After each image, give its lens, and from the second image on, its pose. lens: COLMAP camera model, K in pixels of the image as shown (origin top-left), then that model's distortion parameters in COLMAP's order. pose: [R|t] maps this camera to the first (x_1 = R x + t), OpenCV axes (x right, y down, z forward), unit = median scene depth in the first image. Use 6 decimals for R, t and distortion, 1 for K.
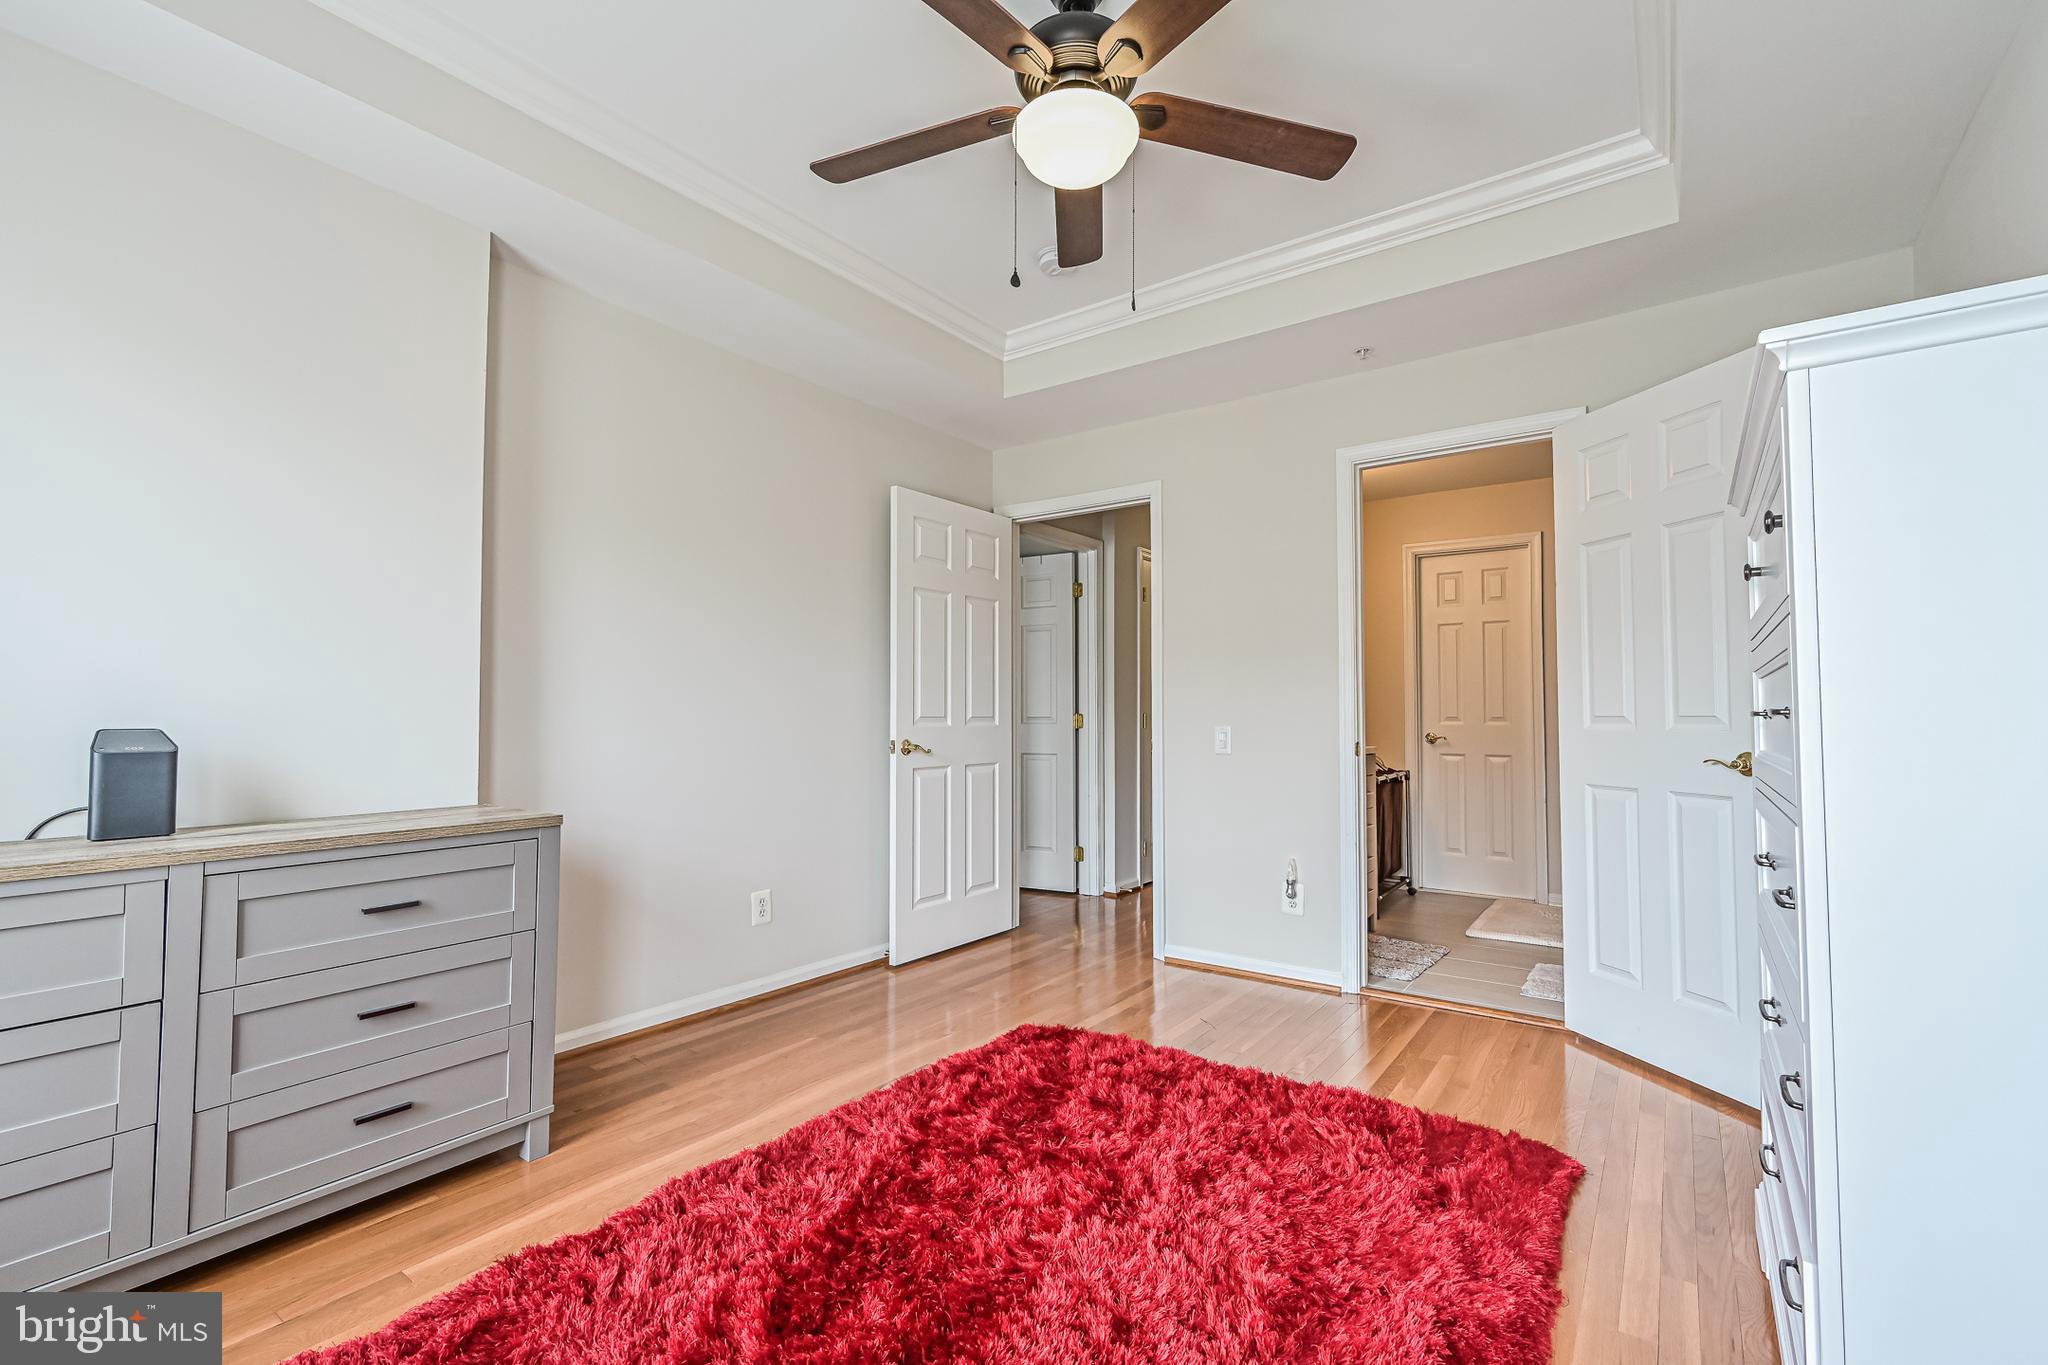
lens RADIAL K [[903.9, 0, 1019.0], [0, 903.9, 687.1], [0, 0, 1]] dist [-0.000043, 0.000041]
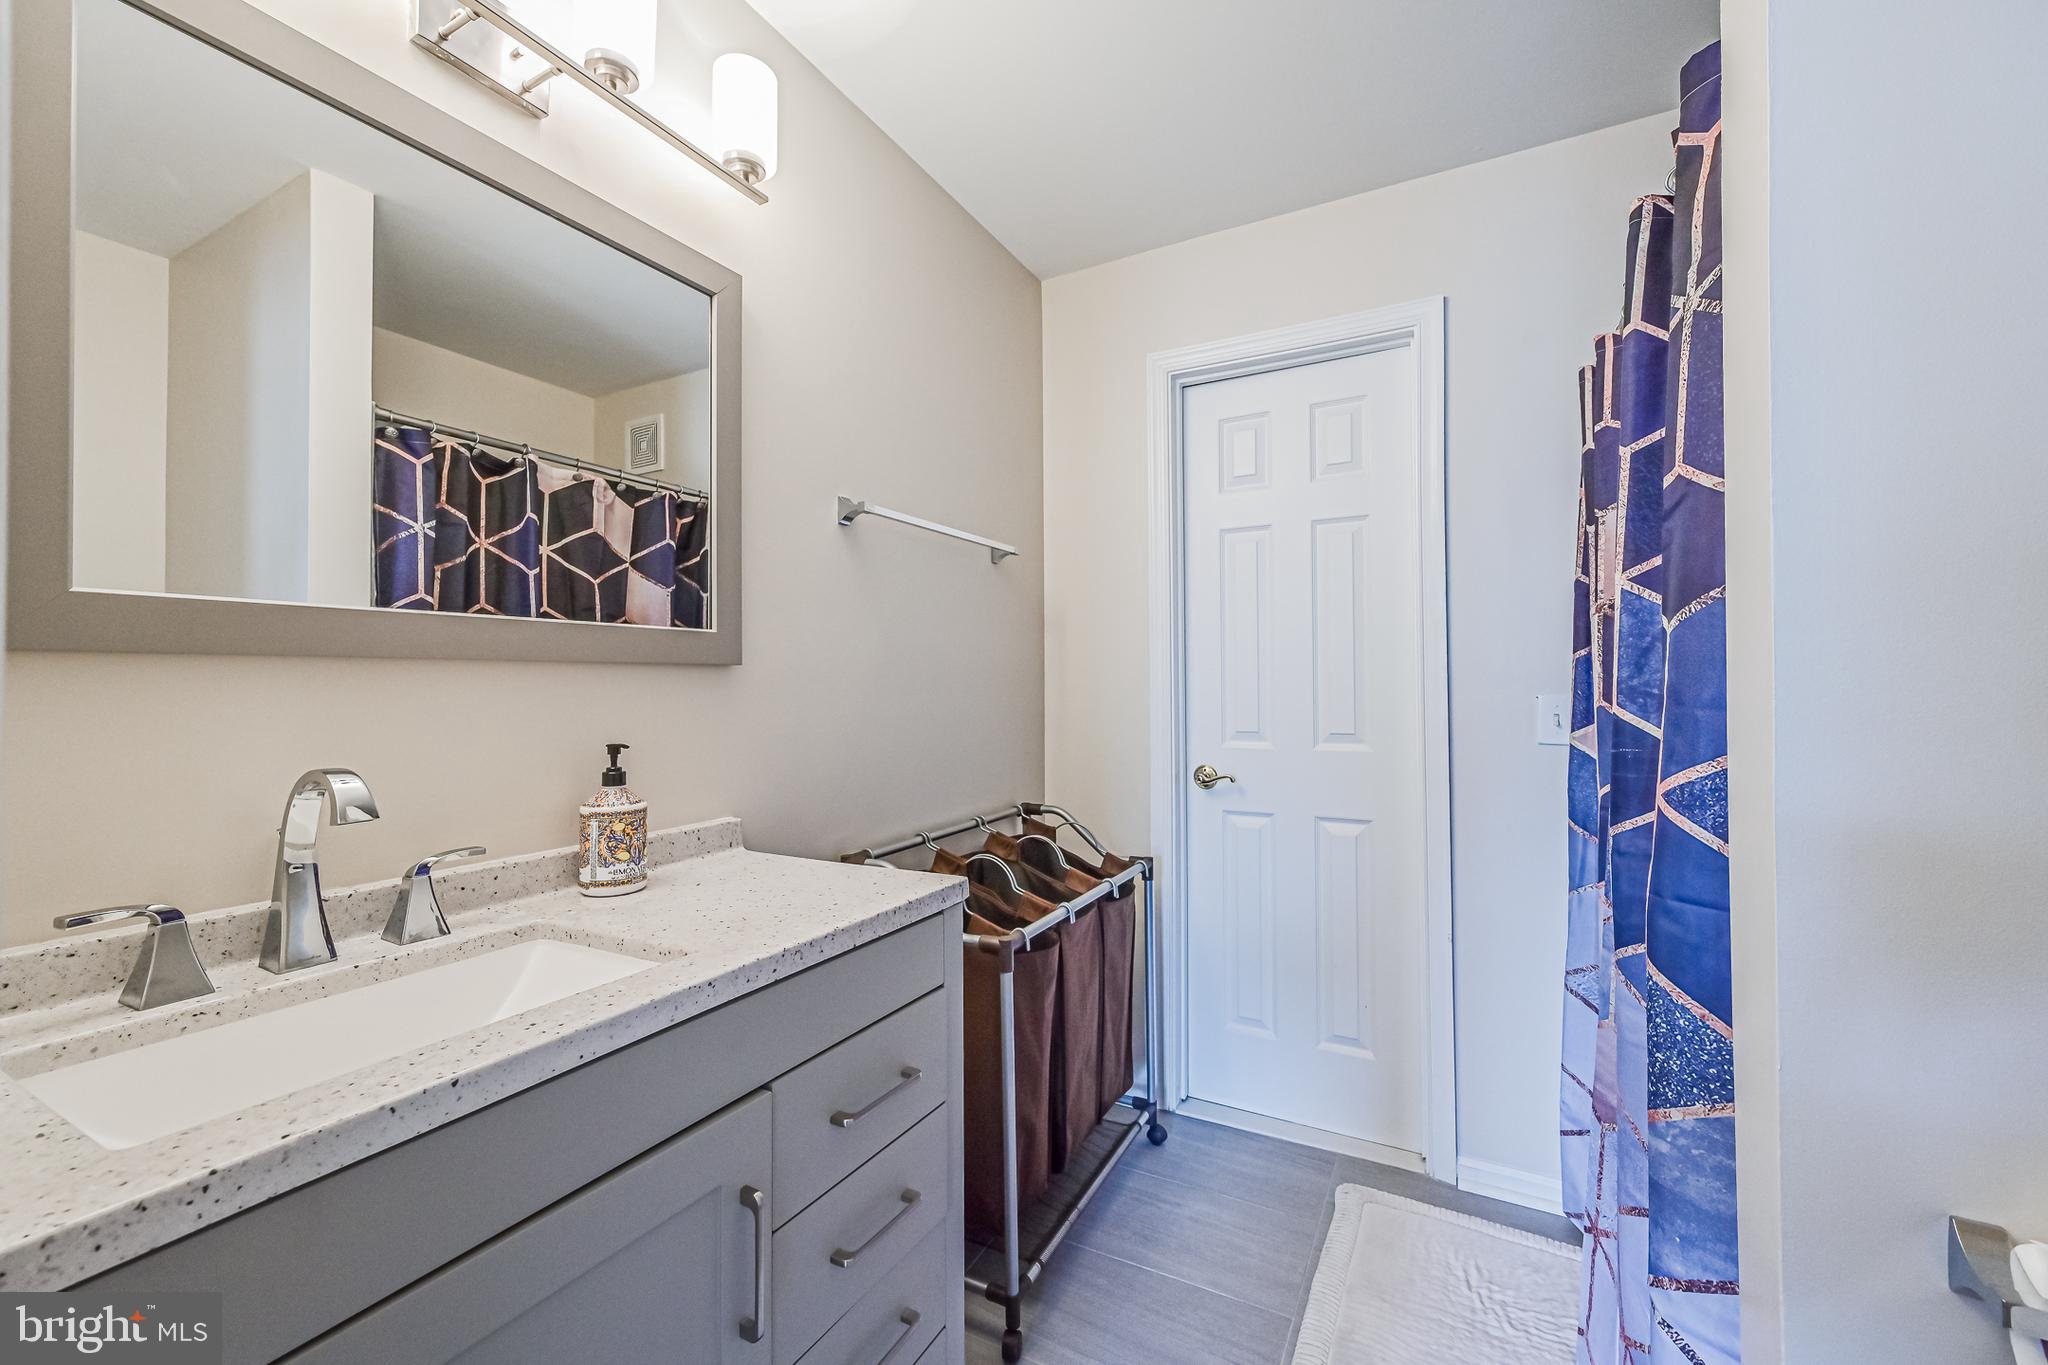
lens RADIAL K [[809.0, 0, 1028.9], [0, 809.0, 681.2], [0, 0, 1]] dist [-0.001659, 0.000840]
pose [[0.989707, -0.006463, 0.142965, 0.310696], [0.004213, 0.999863, 0.016033, 0.000828], [-0.143049, -0.015265, 0.989598, 0.610617]]
